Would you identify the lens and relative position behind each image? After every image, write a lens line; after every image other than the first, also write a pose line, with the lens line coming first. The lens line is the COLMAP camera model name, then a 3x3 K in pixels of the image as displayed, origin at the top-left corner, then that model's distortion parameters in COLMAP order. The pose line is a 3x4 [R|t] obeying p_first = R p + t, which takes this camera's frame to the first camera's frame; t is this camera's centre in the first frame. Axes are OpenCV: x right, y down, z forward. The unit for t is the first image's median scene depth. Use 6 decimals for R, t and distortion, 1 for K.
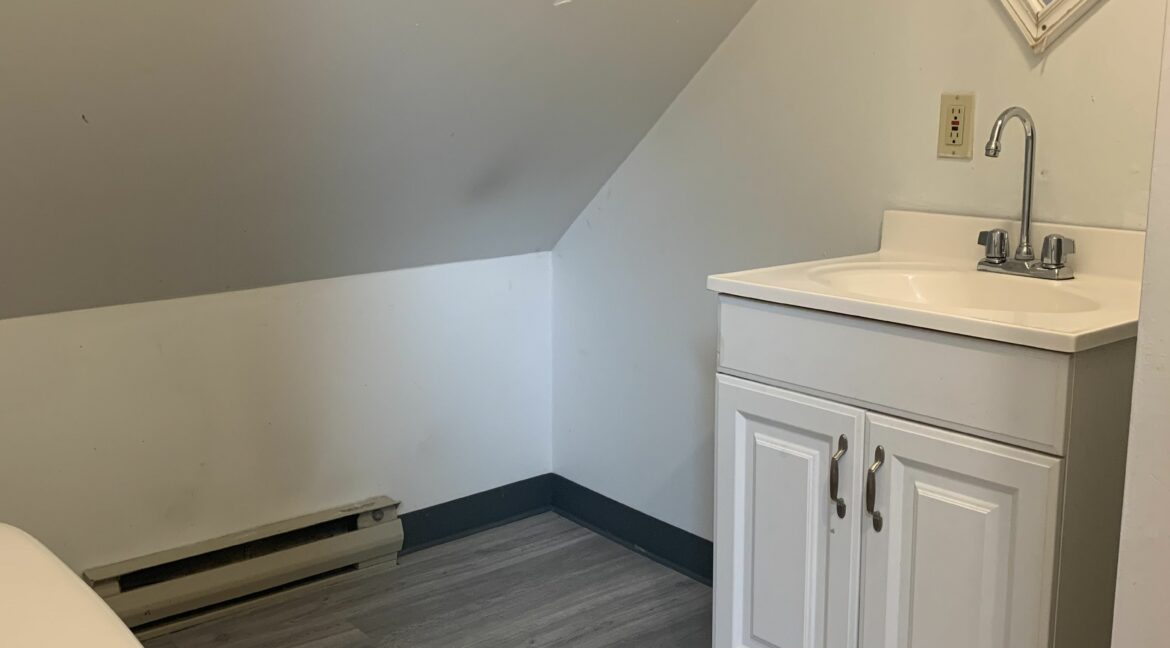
lens RADIAL K [[1144.3, 0, 585.0], [0, 1144.3, 324.0], [0, 0, 1]] dist [0.001767, -0.005053]
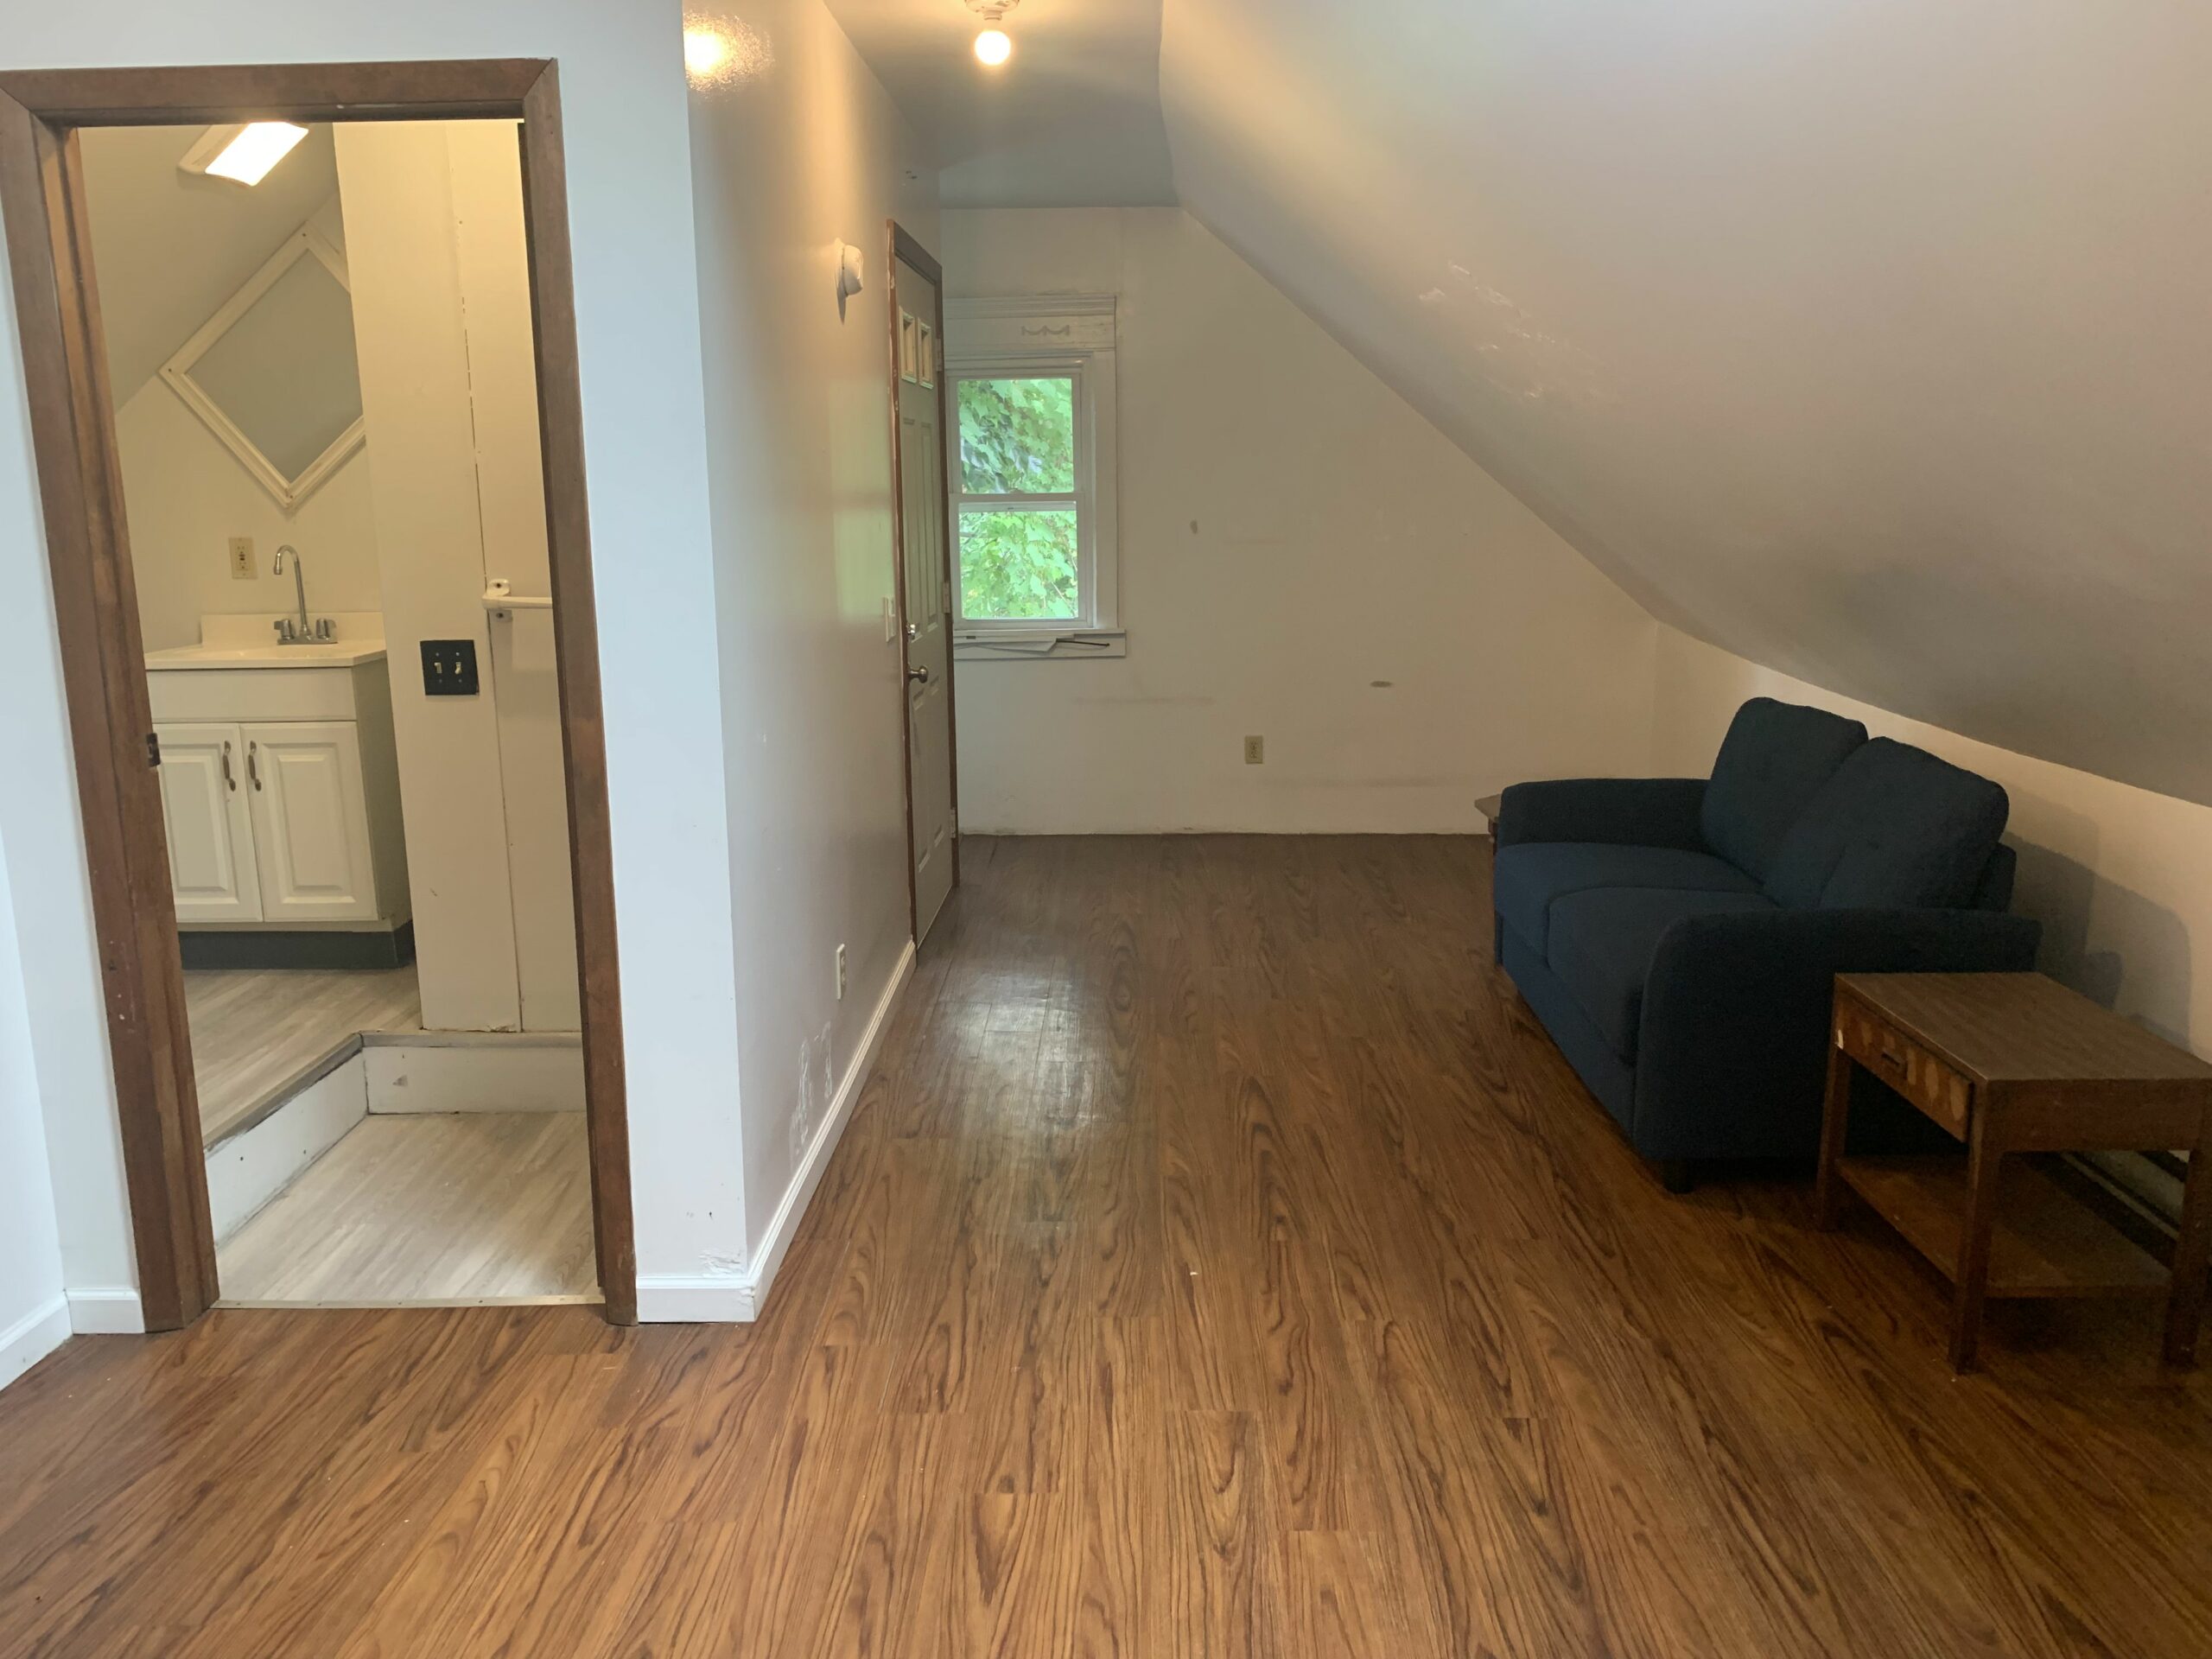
lens RADIAL K [[1802.4, 0, 1106.0], [0, 1802.4, 829.5], [0, 0, 1]] dist [-0.007644, -0.001817]
pose [[0.653398, -0.153414, 0.741307, -0.860364], [0.162572, 0.984839, 0.060519, 0.258591], [-0.739352, 0.080973, 0.668432, -1.627769]]
